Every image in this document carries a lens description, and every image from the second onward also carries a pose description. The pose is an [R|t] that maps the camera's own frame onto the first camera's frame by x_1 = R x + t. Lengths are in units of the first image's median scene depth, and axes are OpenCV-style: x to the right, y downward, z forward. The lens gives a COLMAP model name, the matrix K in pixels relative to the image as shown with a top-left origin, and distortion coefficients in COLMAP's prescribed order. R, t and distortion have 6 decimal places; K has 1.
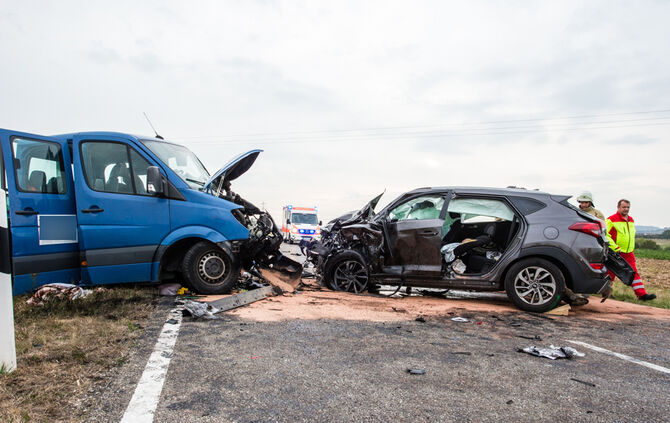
lens RADIAL K [[492.9, 0, 321.0], [0, 492.9, 211.1], [0, 0, 1]] dist [-0.033891, 0.002889]
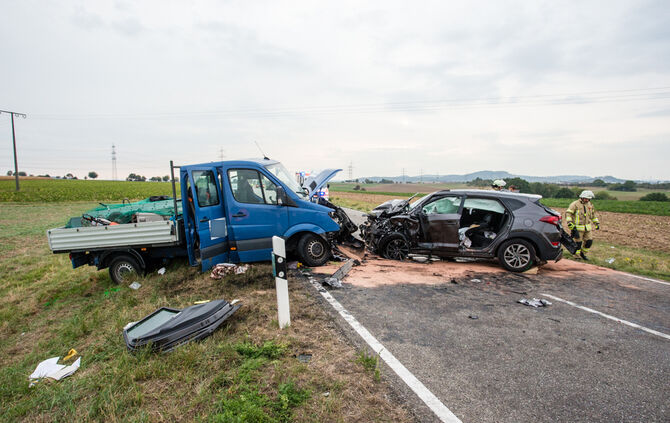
lens RADIAL K [[427.3, 0, 312.0], [0, 427.3, 219.8], [0, 0, 1]] dist [-0.065424, 0.000320]
pose [[0.999641, -0.019585, 0.018272, -0.254909], [0.016897, 0.990407, 0.137146, -0.163516], [-0.020783, -0.136788, 0.990382, -0.330854]]
